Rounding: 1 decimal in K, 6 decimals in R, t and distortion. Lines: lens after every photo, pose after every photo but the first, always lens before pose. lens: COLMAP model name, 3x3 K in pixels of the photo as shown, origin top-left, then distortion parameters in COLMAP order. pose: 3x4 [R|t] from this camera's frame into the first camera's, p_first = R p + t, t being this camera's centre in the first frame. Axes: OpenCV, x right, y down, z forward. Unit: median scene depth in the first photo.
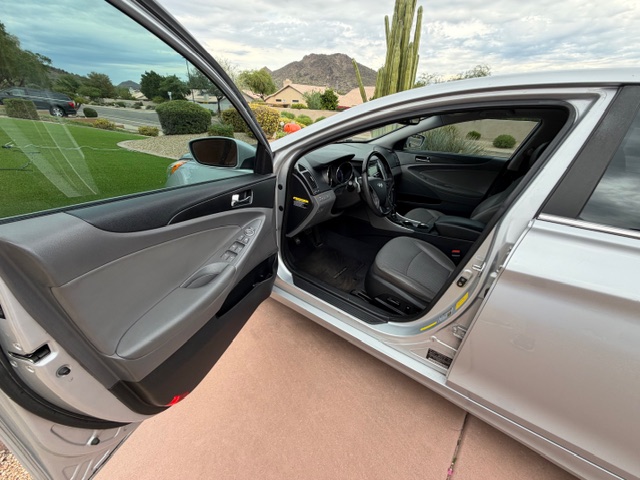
lens RADIAL K [[255.4, 0, 320.0], [0, 255.4, 240.0], [0, 0, 1]] dist [0.002217, 0.000730]
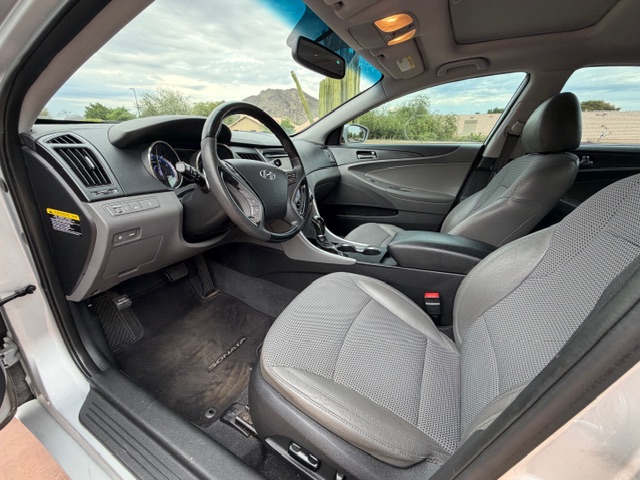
lens RADIAL K [[255.7, 0, 320.6], [0, 255.7, 235.6], [0, 0, 1]] dist [0.001294, 0.000251]
pose [[0.989034, -0.069991, 0.130052, 0.161556], [0.083920, 0.990935, -0.104908, -0.027831], [-0.121530, 0.114672, 0.985942, 0.325339]]
